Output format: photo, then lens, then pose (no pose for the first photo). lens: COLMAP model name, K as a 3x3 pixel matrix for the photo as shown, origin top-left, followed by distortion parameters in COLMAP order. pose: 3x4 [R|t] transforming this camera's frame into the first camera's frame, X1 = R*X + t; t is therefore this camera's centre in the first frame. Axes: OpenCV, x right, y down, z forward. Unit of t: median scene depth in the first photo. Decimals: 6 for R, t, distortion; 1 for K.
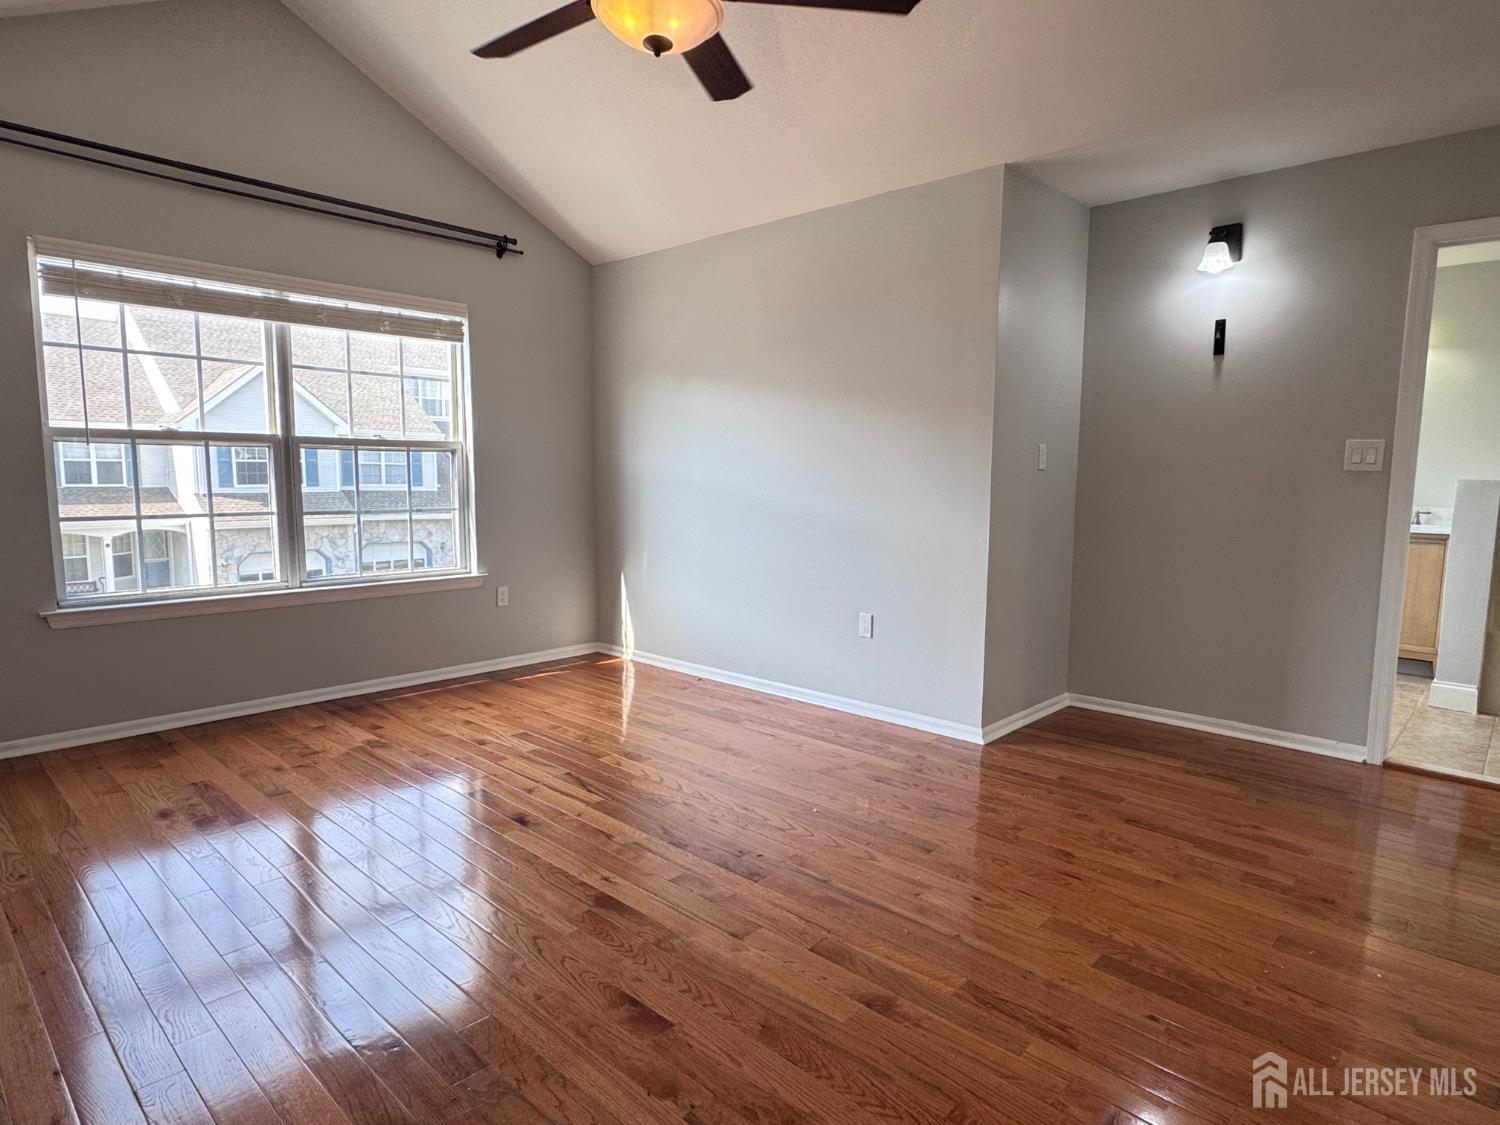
lens RADIAL K [[846.0, 0, 748.1], [0, 846.0, 567.2], [0, 0, 1]] dist [0.016295, -0.000782]
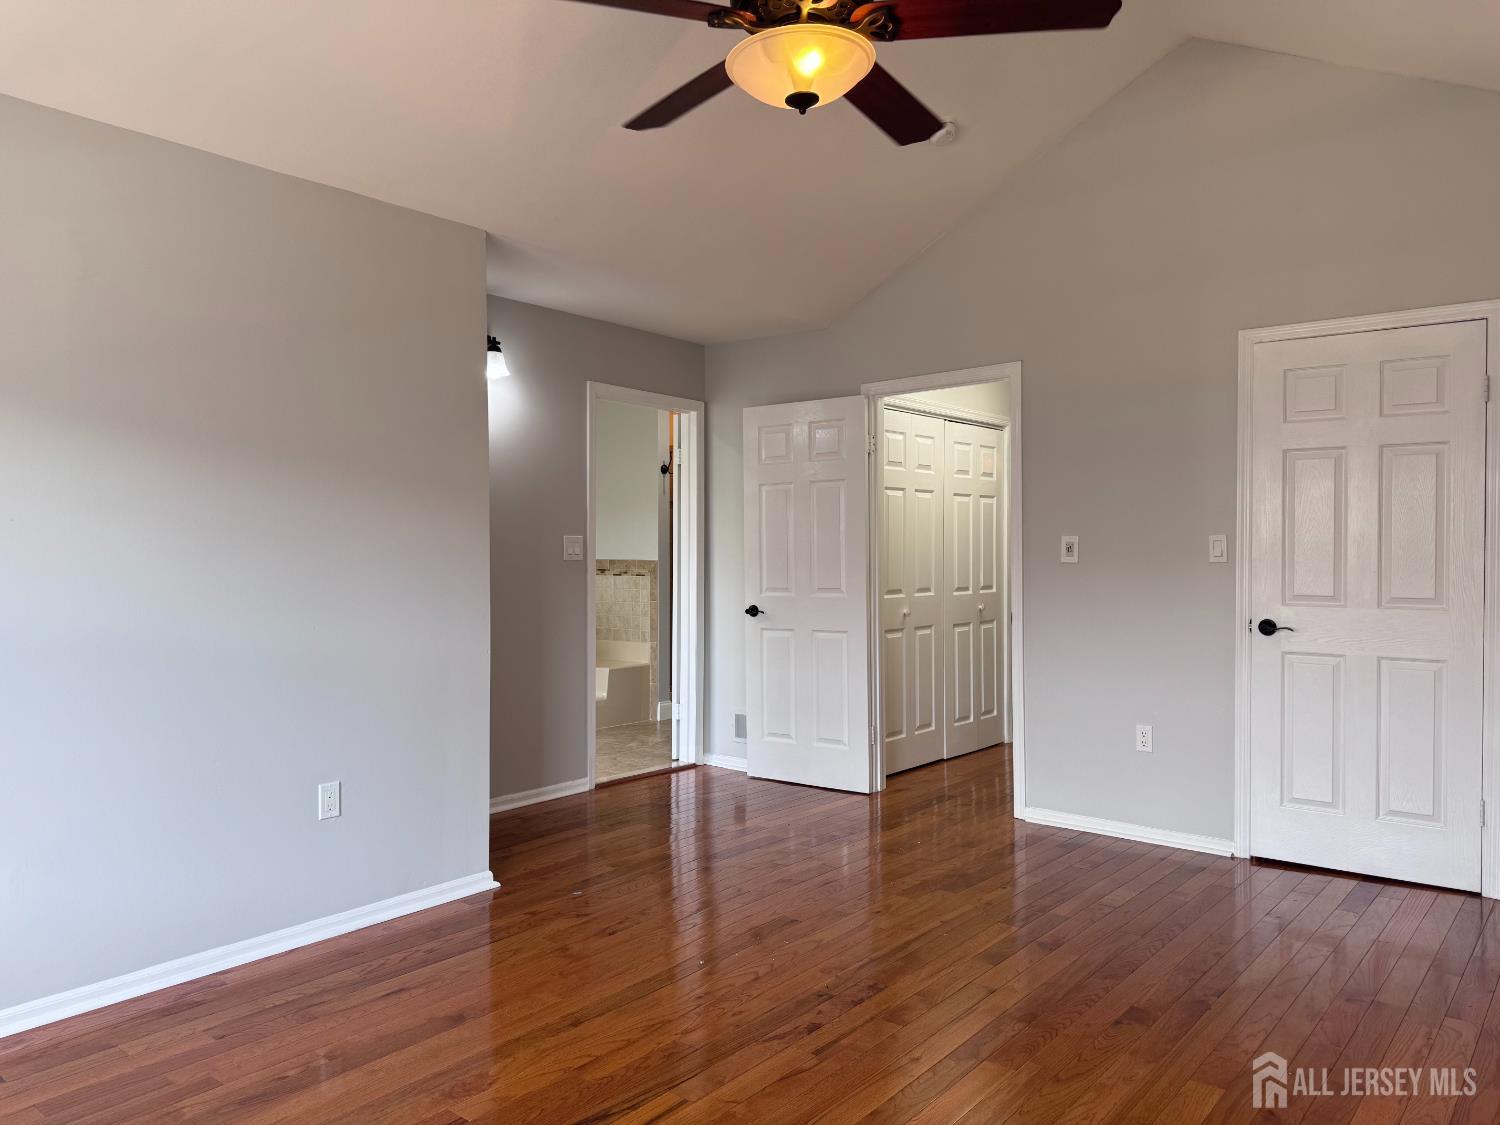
lens RADIAL K [[1057.2, 0, 752.9], [0, 1057.2, 559.0], [0, 0, 1]] dist [0.069135, -0.071509]
pose [[-0.052443, -0.022800, 0.998364, -1.198203], [0.109564, 0.993573, 0.028446, -0.181265], [-0.992595, 0.110877, -0.049608, 1.126935]]
